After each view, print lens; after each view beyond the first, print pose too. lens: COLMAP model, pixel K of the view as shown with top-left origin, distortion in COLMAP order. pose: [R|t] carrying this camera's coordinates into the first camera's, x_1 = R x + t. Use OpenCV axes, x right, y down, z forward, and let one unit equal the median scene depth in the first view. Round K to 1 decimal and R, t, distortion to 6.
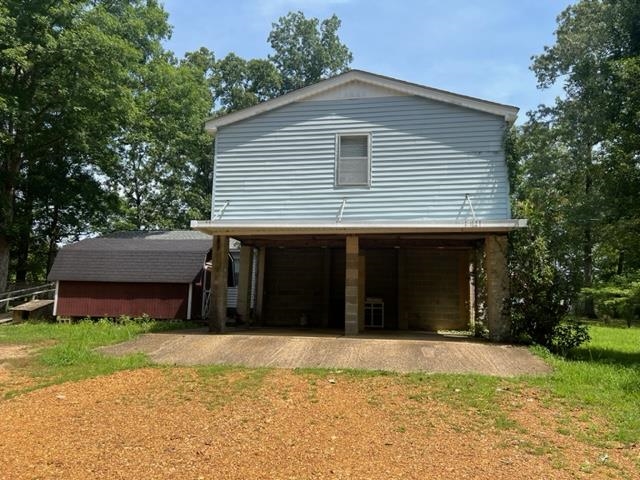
lens RADIAL K [[475.2, 0, 320.3], [0, 475.2, 232.8], [0, 0, 1]] dist [0.065489, -0.071405]
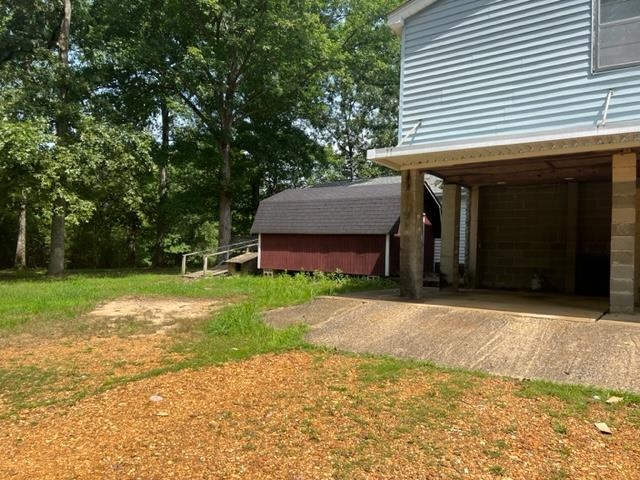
lens RADIAL K [[478.8, 0, 321.3], [0, 478.8, 244.9], [0, 0, 1]] dist [0.070081, -0.075433]
pose [[0.900196, -0.005173, -0.435454, -0.007299], [0.060393, 0.991750, 0.113065, 0.021338], [0.431277, -0.128079, 0.893082, 0.192217]]
